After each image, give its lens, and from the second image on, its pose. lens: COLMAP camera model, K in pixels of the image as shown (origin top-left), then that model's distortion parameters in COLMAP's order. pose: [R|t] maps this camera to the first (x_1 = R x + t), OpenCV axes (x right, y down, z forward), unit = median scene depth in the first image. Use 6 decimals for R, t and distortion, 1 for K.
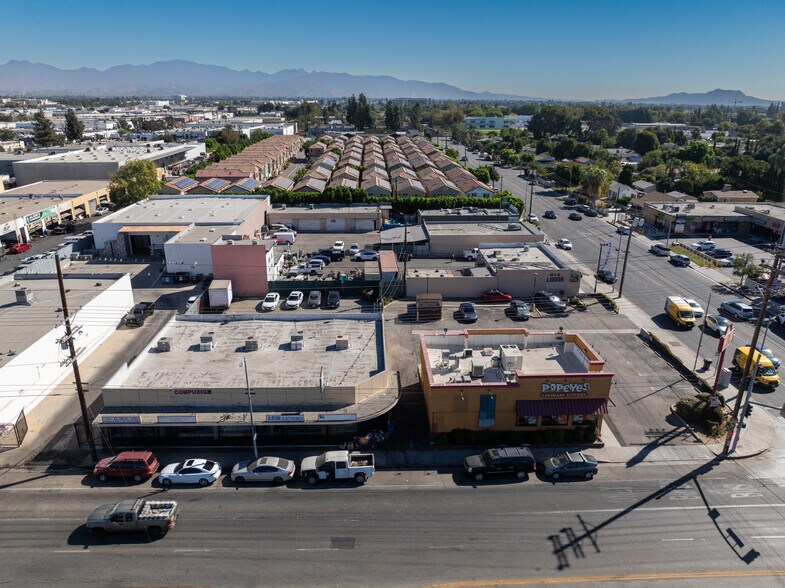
lens RADIAL K [[553.0, 0, 392.5], [0, 553.0, 294.0], [0, 0, 1]] dist [-0.047631, 0.018636]
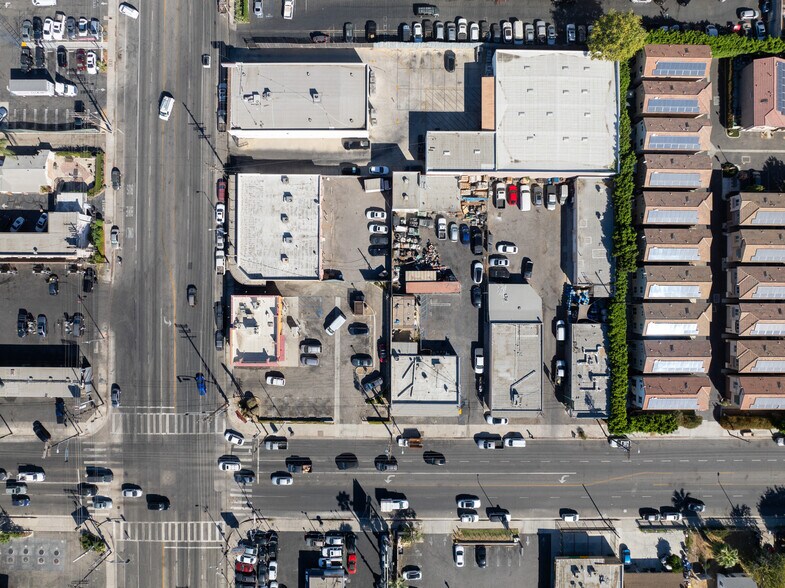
lens RADIAL K [[553.0, 0, 392.5], [0, 553.0, 294.0], [0, 0, 1]] dist [-0.047631, 0.018636]
pose [[-0.042401, 0.999080, 0.006409, 0.007553], [-0.335283, -0.020271, 0.941899, -1.474201], [0.941163, 0.037788, 0.335834, 0.468828]]
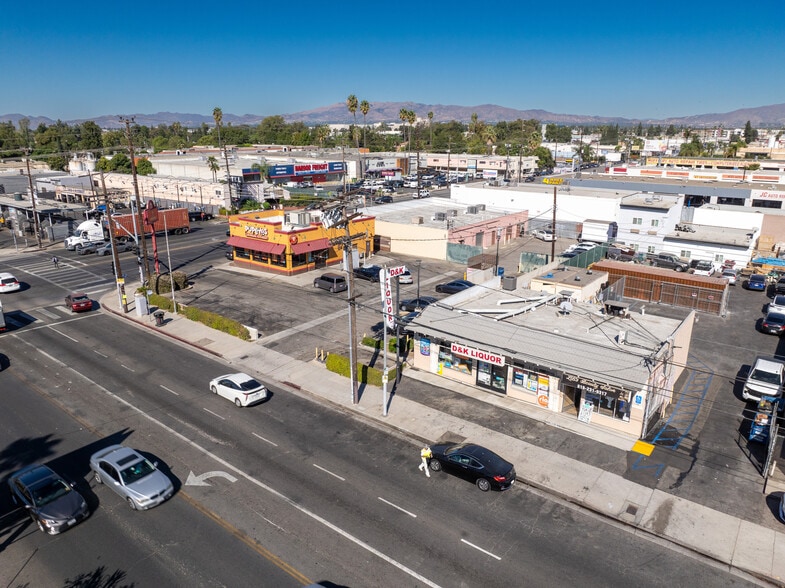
lens RADIAL K [[553.0, 0, 392.5], [0, 553.0, 294.0], [0, 0, 1]] dist [-0.047631, 0.018636]
pose [[-0.647470, 0.208654, -0.732971, 0.696308], [-0.264094, 0.840761, 0.472626, -0.273503], [0.714869, 0.499584, -0.489263, 1.199197]]
